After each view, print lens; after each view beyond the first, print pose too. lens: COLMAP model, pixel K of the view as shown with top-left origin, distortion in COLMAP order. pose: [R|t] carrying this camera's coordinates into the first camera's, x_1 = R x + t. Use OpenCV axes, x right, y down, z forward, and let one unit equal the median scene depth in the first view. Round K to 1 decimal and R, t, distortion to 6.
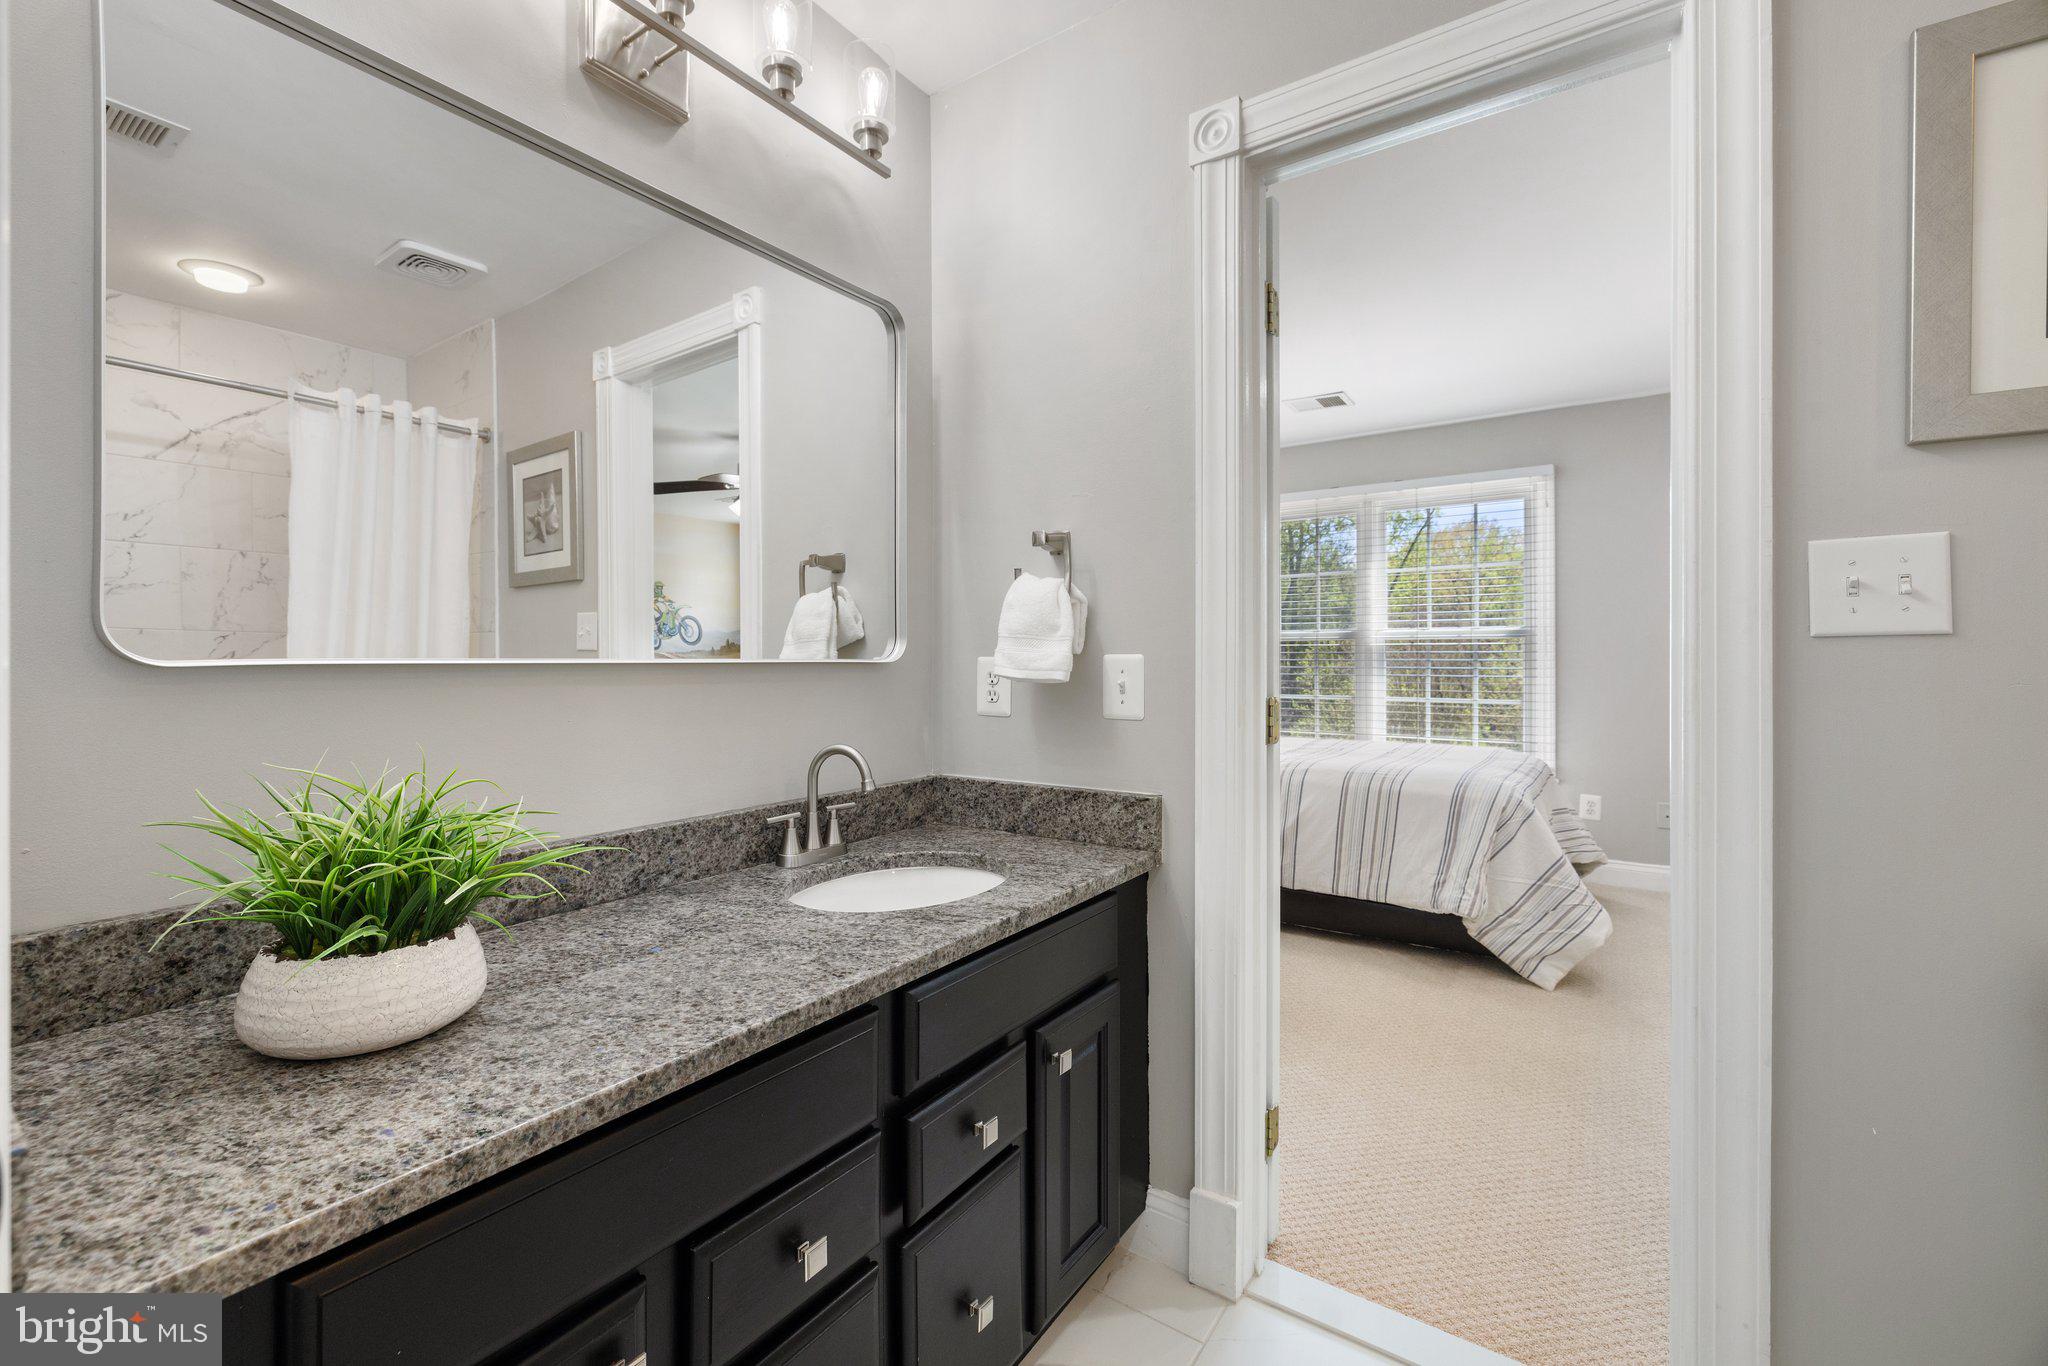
lens RADIAL K [[879.4, 0, 1013.7], [0, 879.4, 669.3], [0, 0, 1]] dist [0.000959, 0.000943]
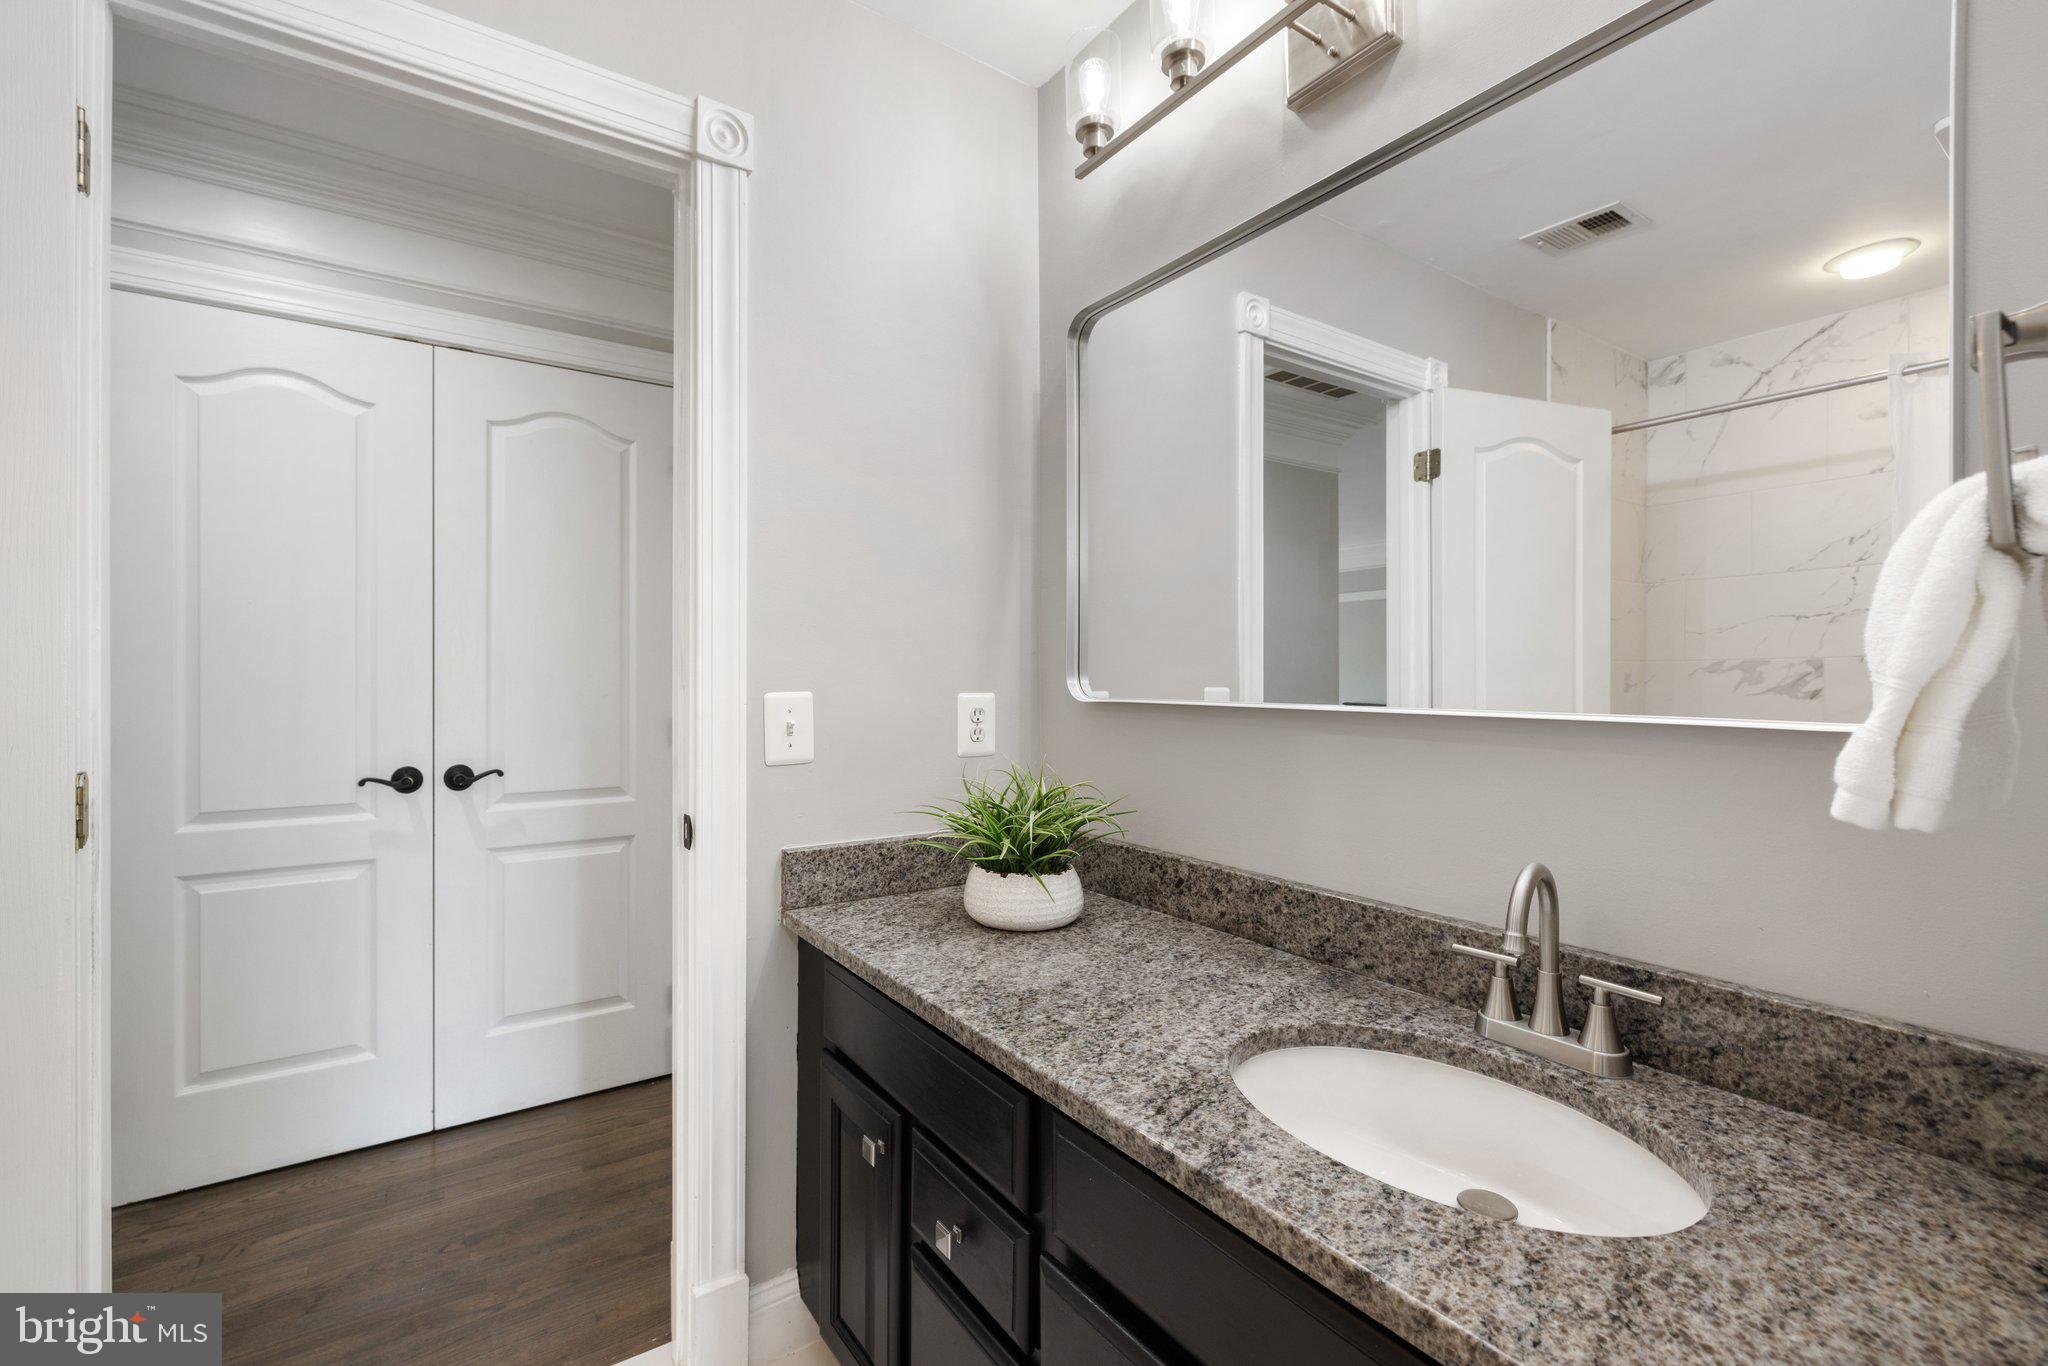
lens RADIAL K [[879.4, 0, 1014.0], [0, 879.4, 678.4], [0, 0, 1]] dist [0.000959, 0.000943]
pose [[-0.363967, -0.003523, -0.931405, 0.622163], [-0.016016, 0.999869, 0.002476, -0.045075], [0.931274, 0.015819, -0.363976, 1.159857]]
